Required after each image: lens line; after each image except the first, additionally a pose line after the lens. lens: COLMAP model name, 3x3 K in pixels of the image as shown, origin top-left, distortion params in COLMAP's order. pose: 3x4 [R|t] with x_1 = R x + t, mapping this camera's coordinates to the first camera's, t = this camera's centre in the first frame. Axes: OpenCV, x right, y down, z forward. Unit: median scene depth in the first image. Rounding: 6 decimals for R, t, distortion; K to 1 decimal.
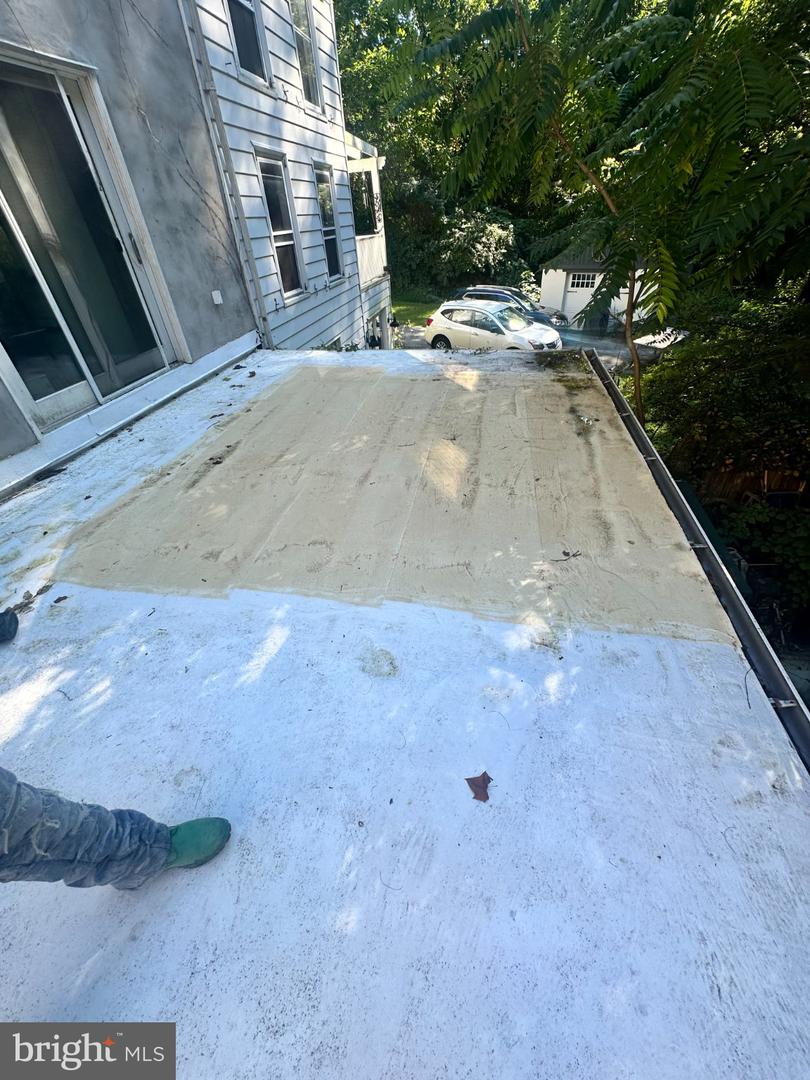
lens RADIAL K [[432.2, 0, 404.0], [0, 432.2, 537.7], [0, 0, 1]] dist [-0.004311, 0.001228]
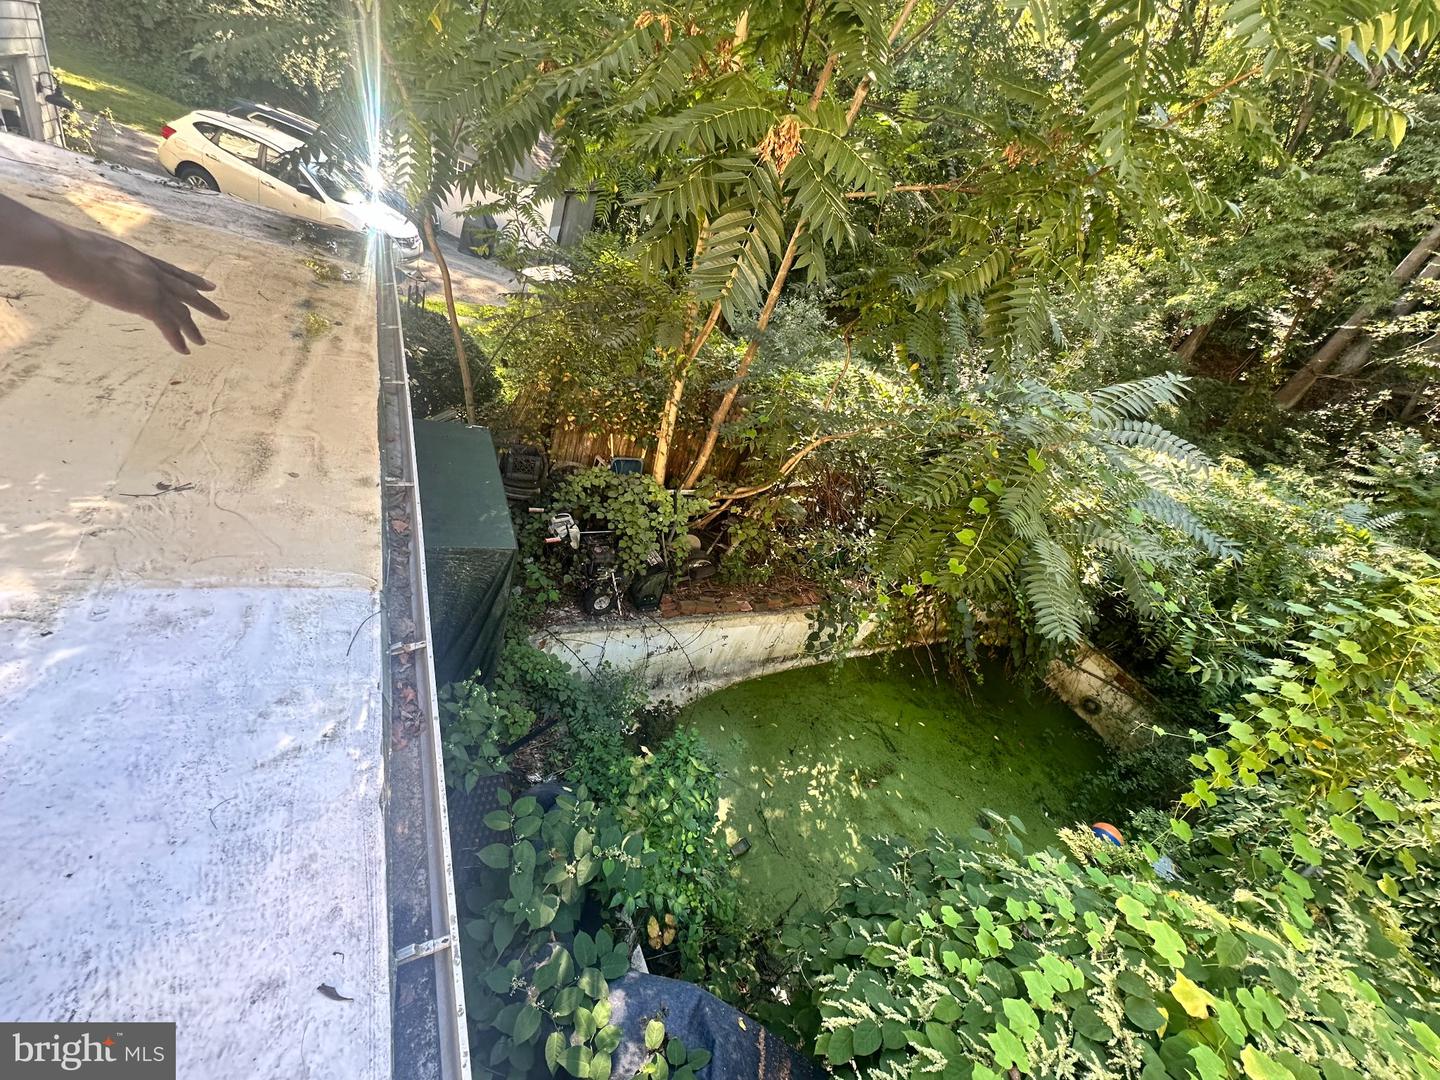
lens RADIAL K [[576.3, 0, 721.6], [0, 576.3, 539.5], [0, 0, 1]] dist [-0.004311, 0.001228]
pose [[0.730254, -0.033825, 0.682338, 0.174526], [0.019331, 0.999397, 0.028853, 0.047223], [-0.682902, -0.007880, 0.730467, -0.086614]]
